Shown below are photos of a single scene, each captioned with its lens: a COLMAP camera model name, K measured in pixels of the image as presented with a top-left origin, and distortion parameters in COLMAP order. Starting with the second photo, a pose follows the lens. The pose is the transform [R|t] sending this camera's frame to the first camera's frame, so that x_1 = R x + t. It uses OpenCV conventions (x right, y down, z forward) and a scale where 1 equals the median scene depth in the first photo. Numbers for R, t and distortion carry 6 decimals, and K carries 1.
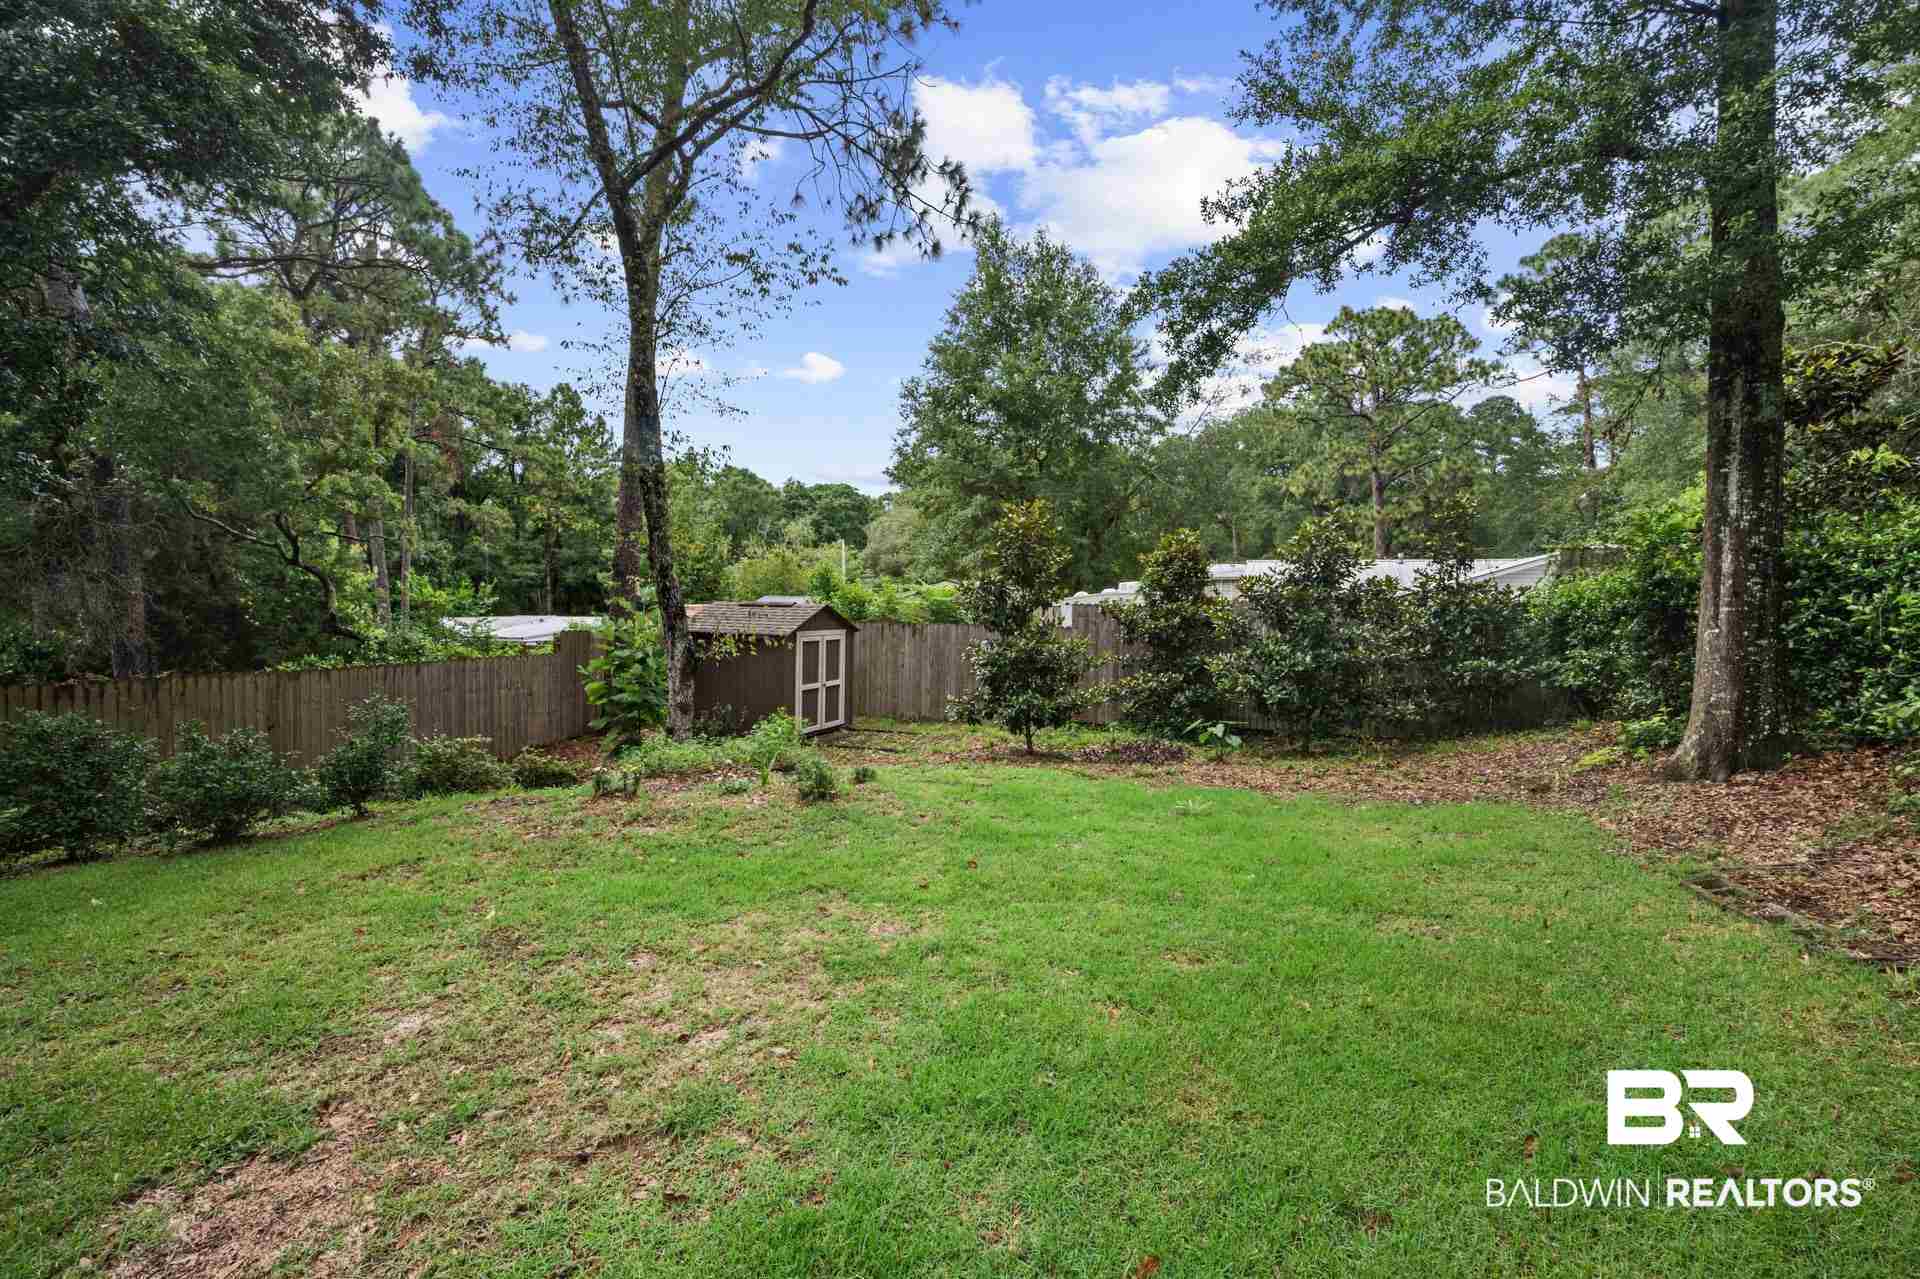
lens RADIAL K [[780.0, 0, 965.6], [0, 780.0, 638.1], [0, 0, 1]] dist [-0.000424, -0.000025]
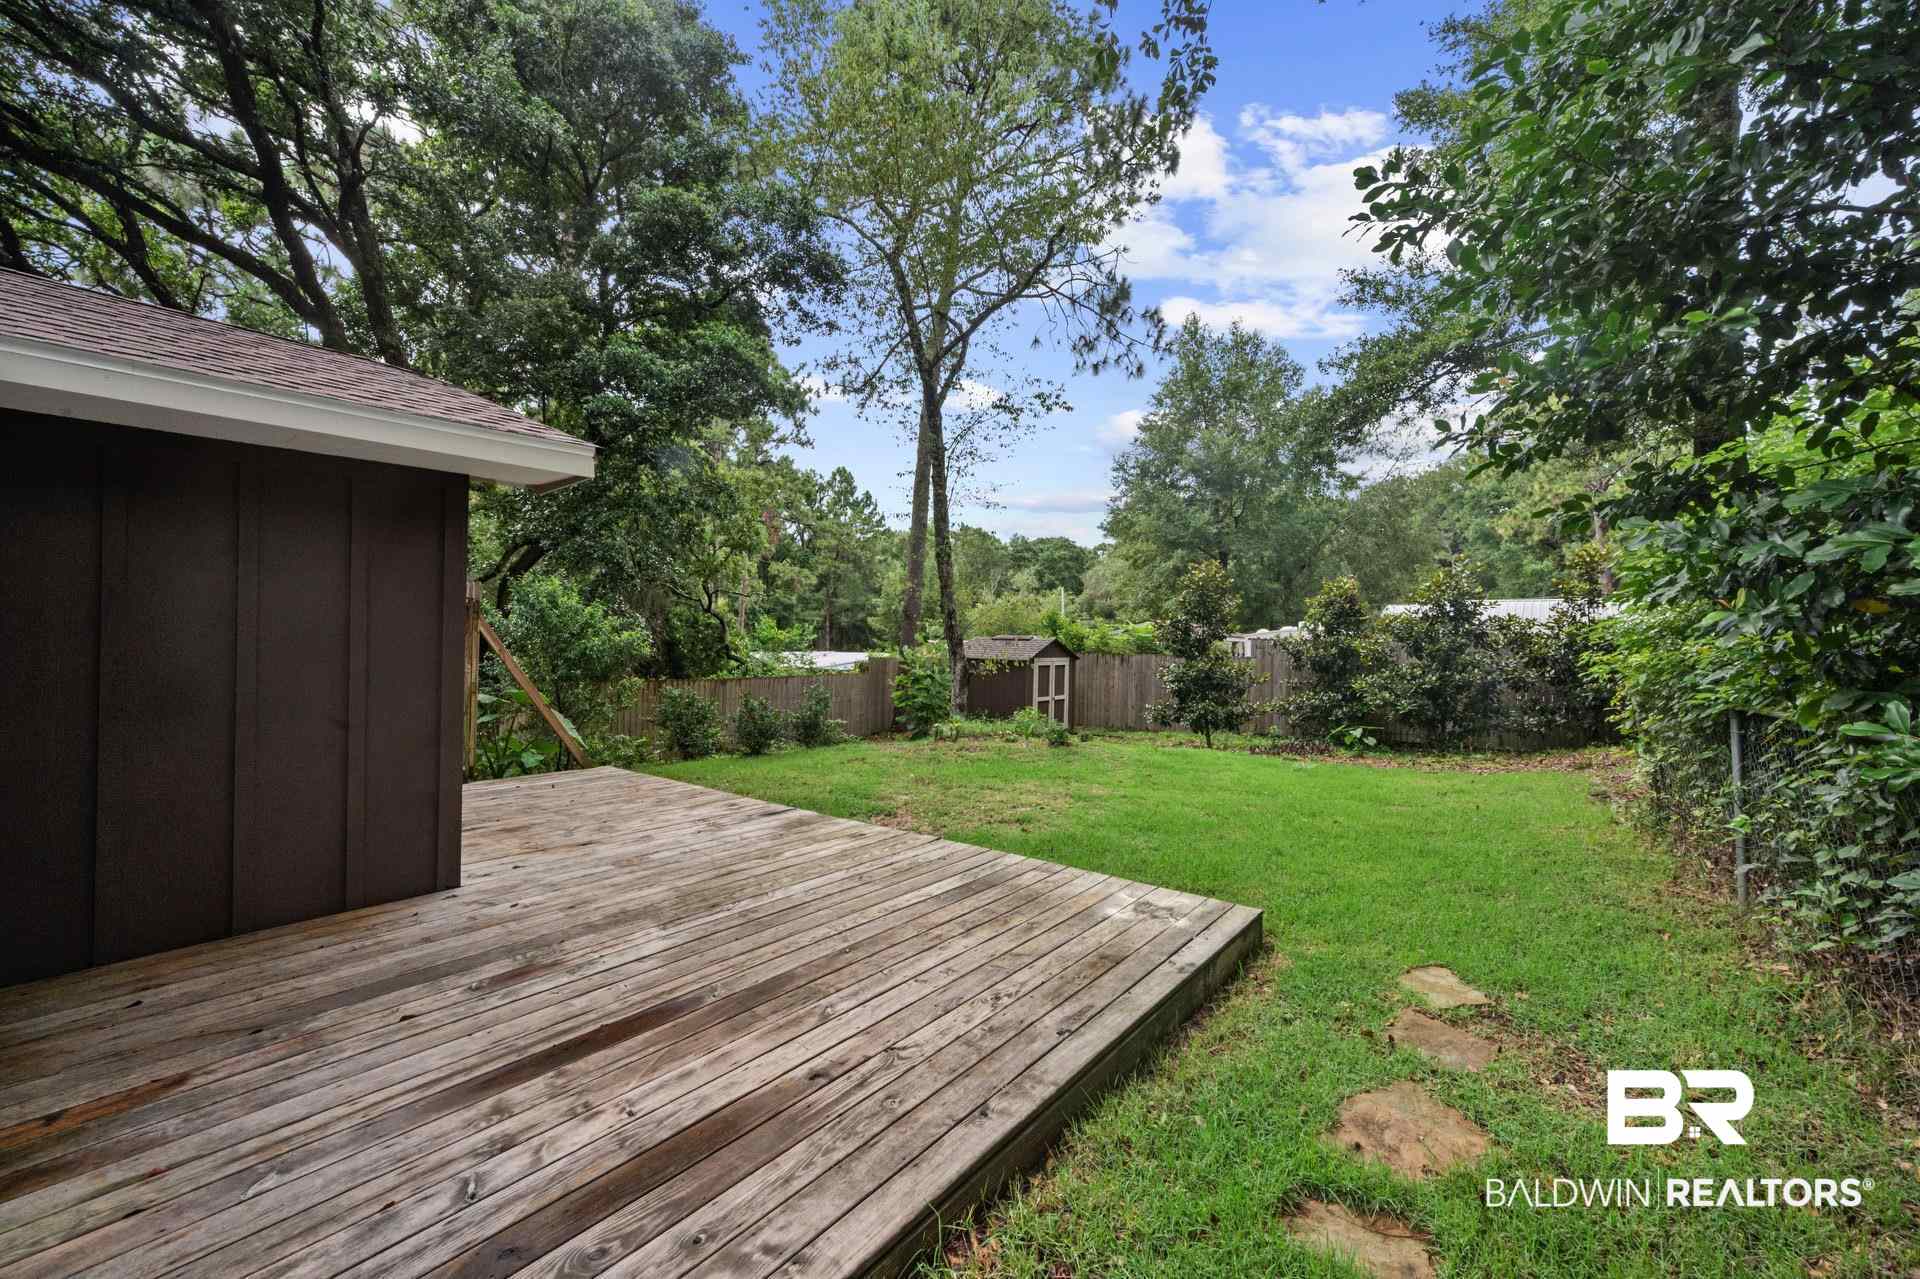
lens RADIAL K [[780.0, 0, 965.6], [0, 780.0, 638.1], [0, 0, 1]] dist [-0.000424, -0.000025]
pose [[0.963190, -0.000772, -0.268820, 0.031127], [-0.014254, 0.998442, -0.053941, 0.028055], [0.268443, 0.055787, 0.961679, -0.306748]]
